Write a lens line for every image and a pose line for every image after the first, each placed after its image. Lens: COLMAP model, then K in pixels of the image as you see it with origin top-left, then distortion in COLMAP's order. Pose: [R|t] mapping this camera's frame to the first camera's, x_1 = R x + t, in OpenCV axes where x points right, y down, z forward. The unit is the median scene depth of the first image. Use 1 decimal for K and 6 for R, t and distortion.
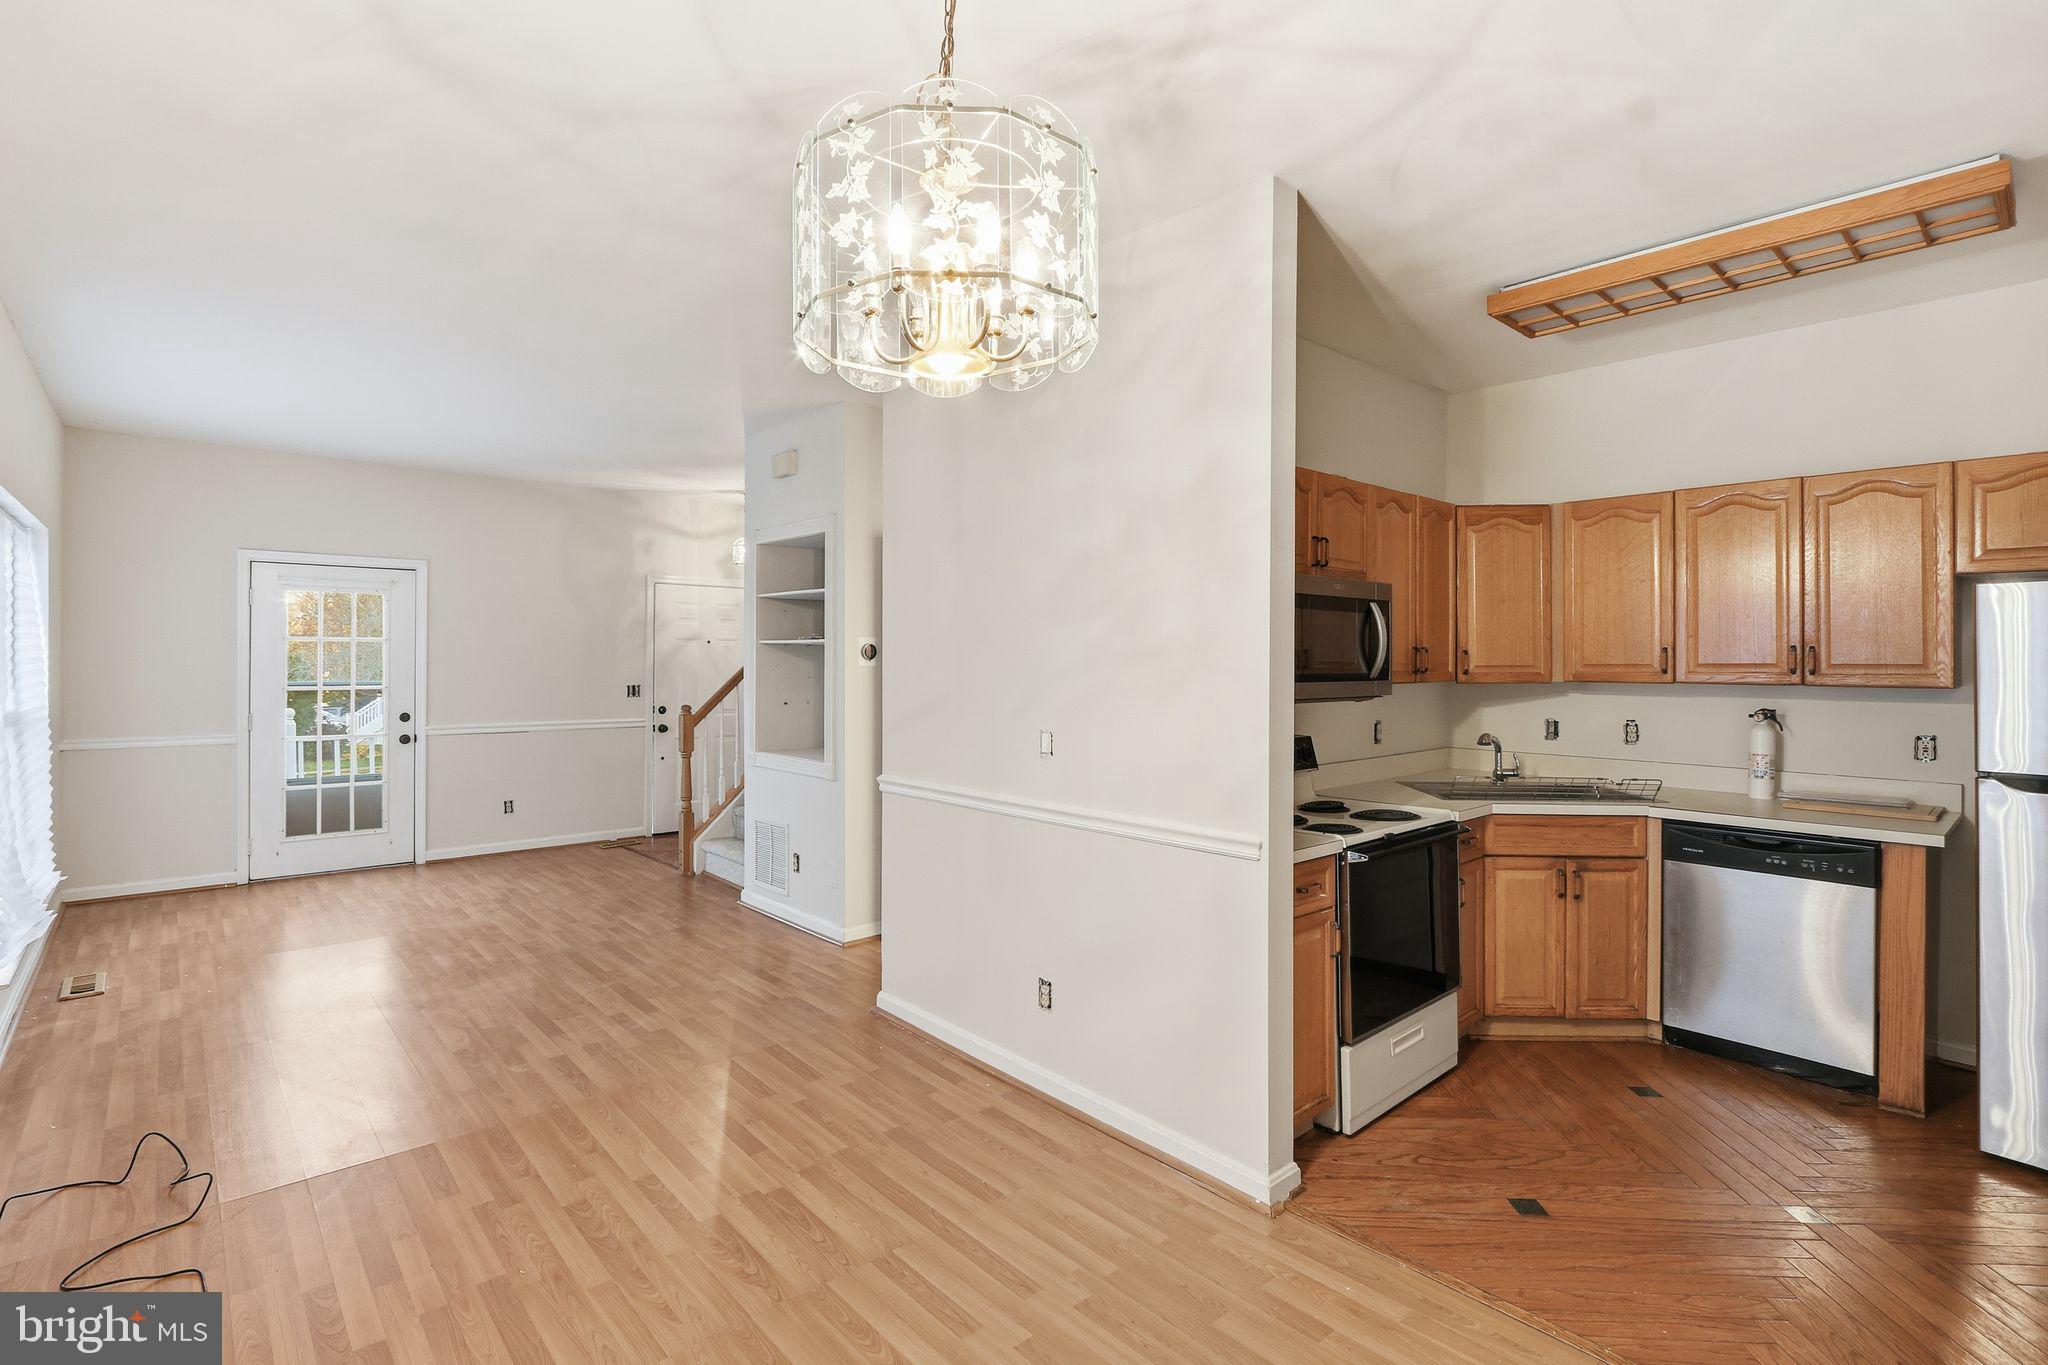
lens RADIAL K [[969.6, 0, 1003.5], [0, 969.6, 657.4], [0, 0, 1]] dist [-0.016241, 0.000559]
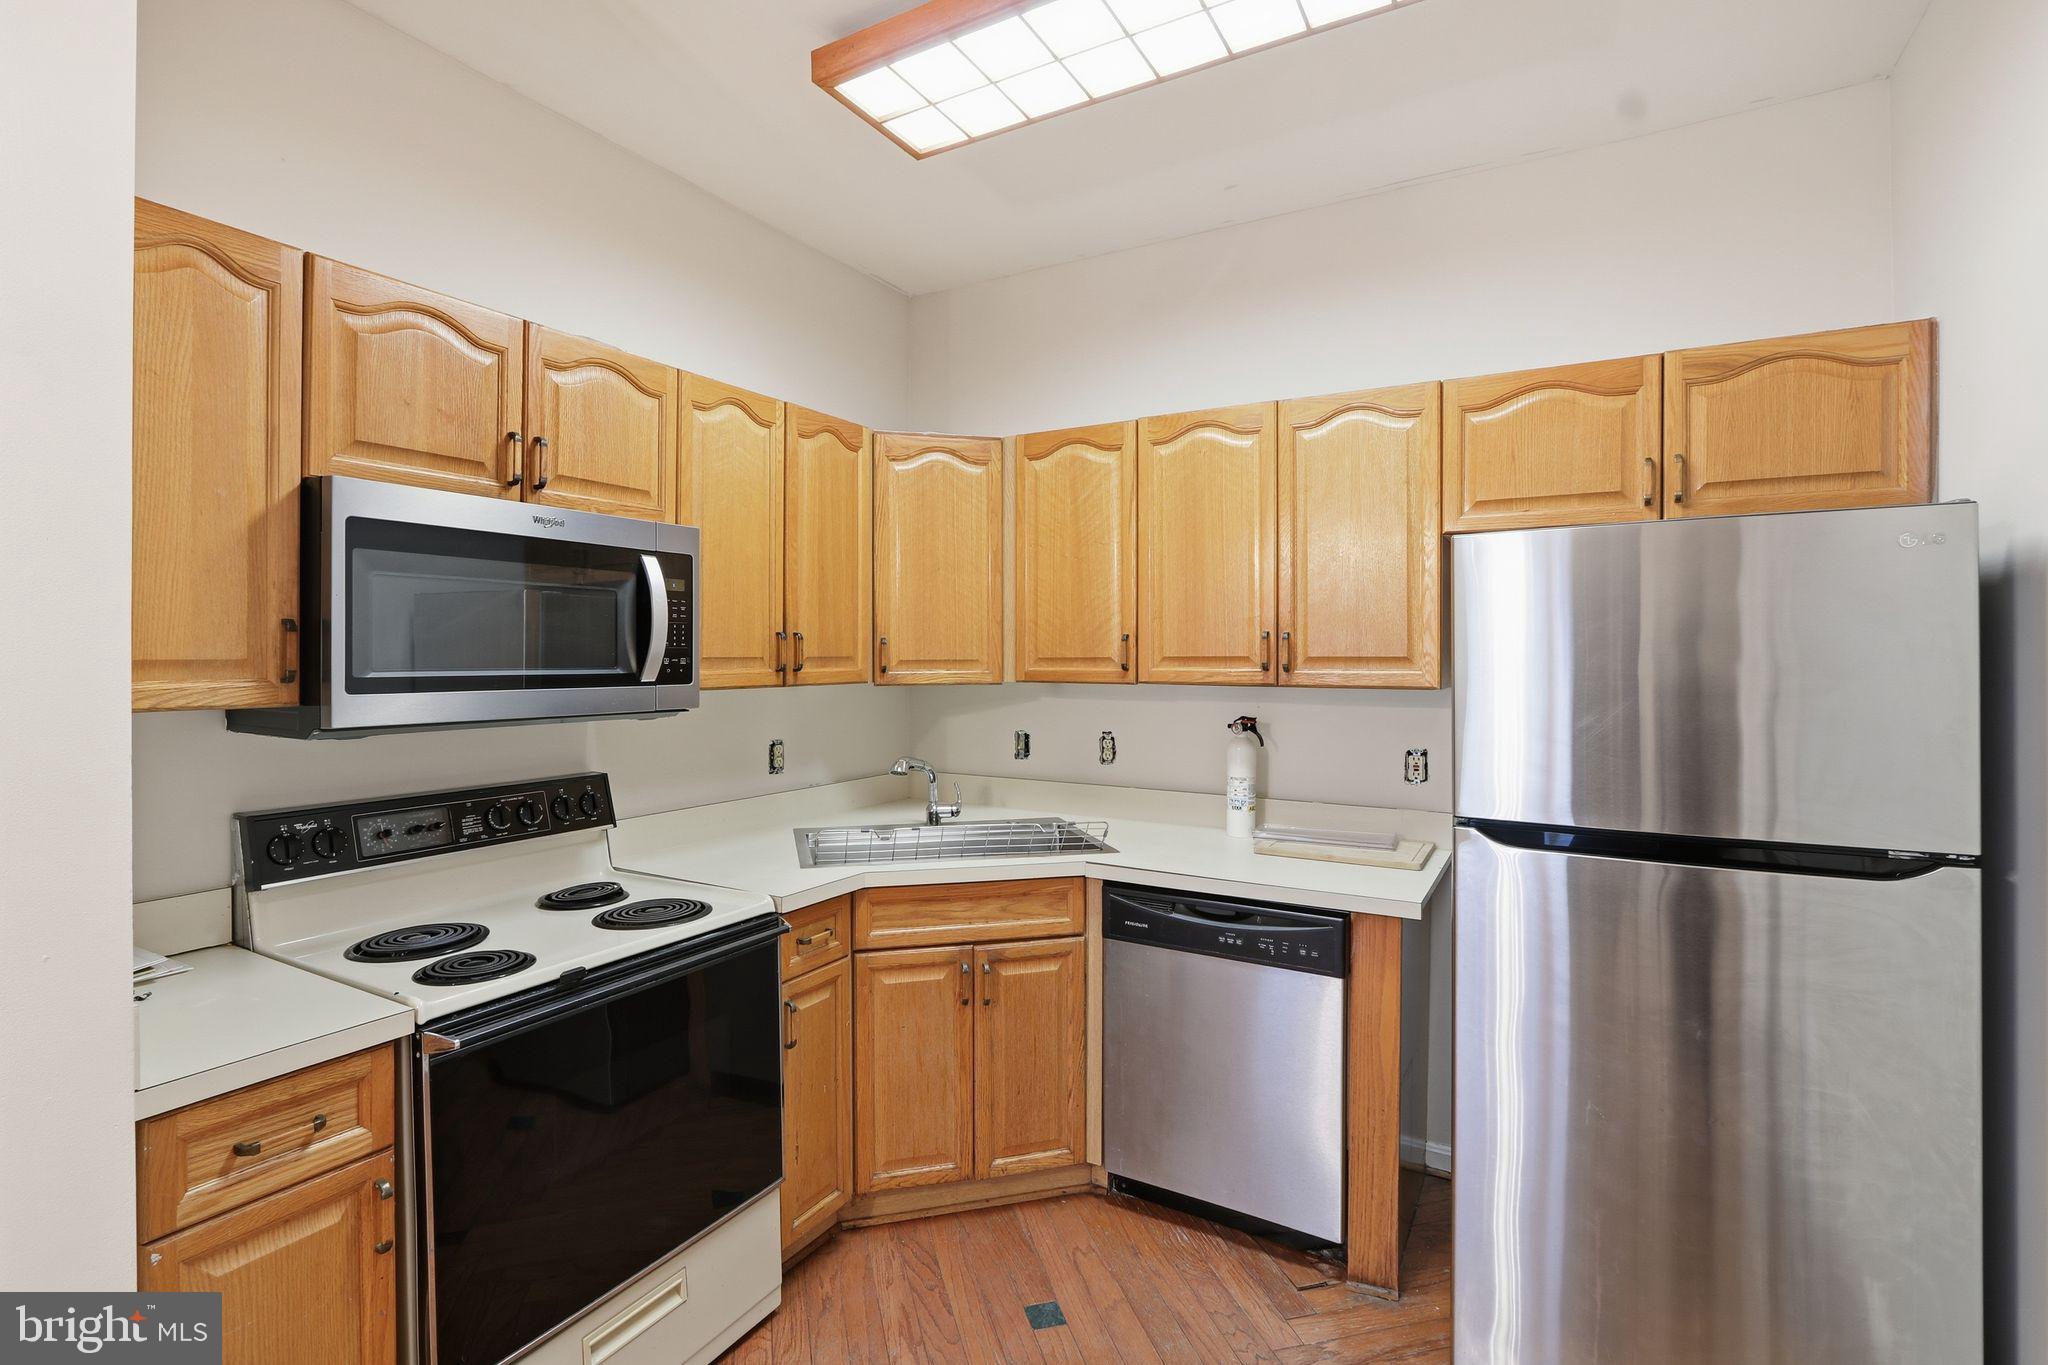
lens RADIAL K [[969.6, 0, 1003.5], [0, 969.6, 657.4], [0, 0, 1]] dist [-0.016241, 0.000559]
pose [[0.951328, -0.002222, 0.308171, 0.407121], [0.000685, 0.999987, 0.005097, 0.003192], [-0.308179, -0.004638, 0.951317, 0.360391]]
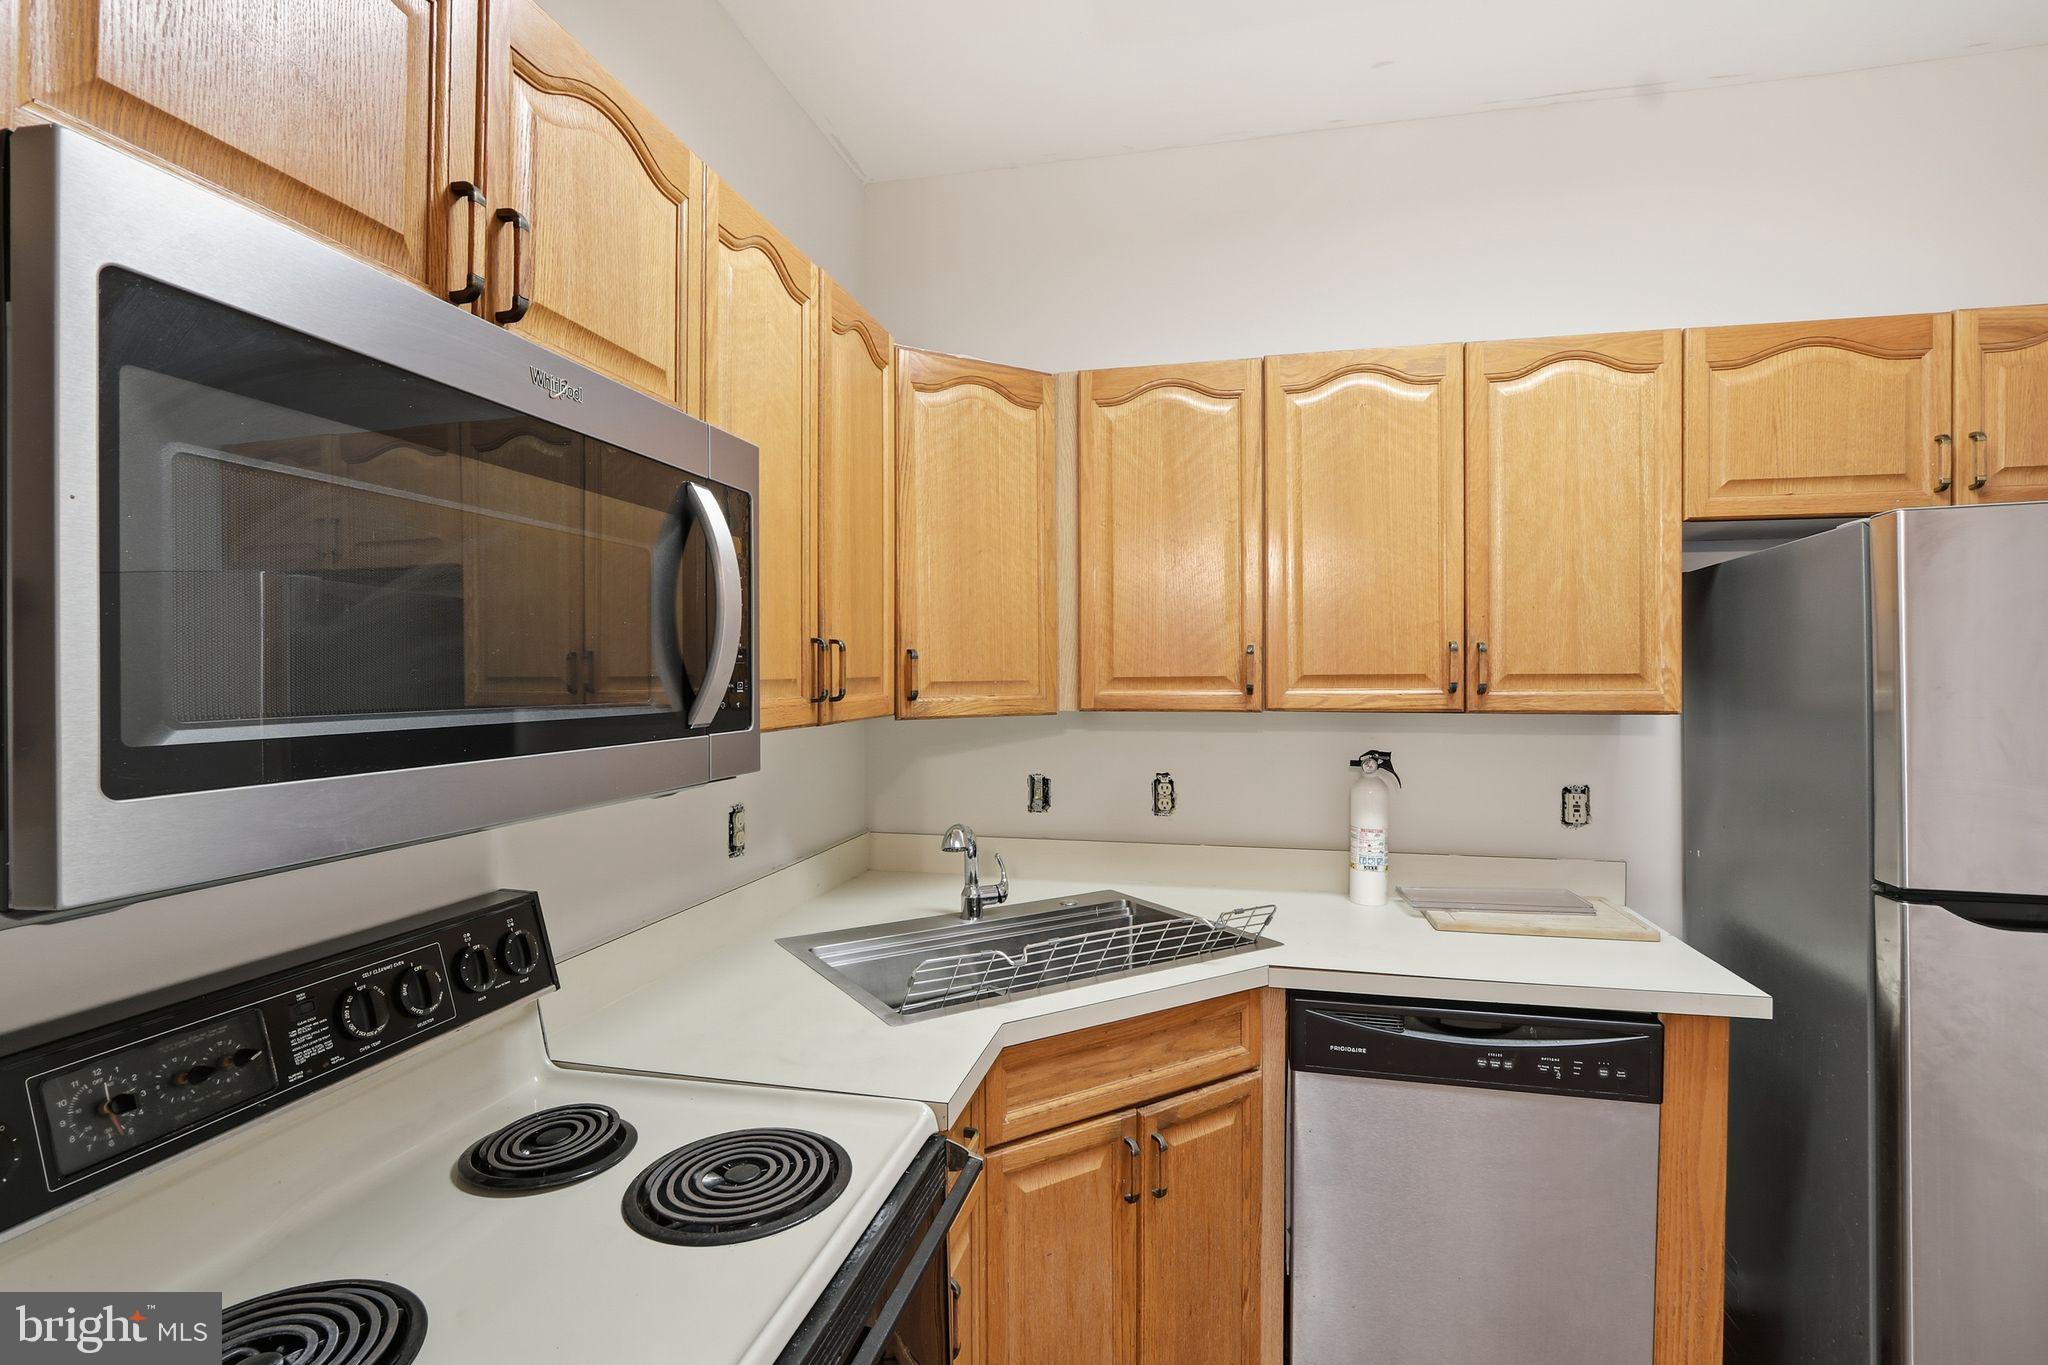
lens RADIAL K [[985.7, 0, 1008.5], [0, 985.7, 677.9], [0, 0, 1]] dist [-0.014768, 0.000134]
pose [[0.816070, -0.007907, 0.577899, 0.279467], [0.004325, 0.999962, 0.007574, 0.003149], [-0.577937, -0.003682, 0.816073, 0.682602]]
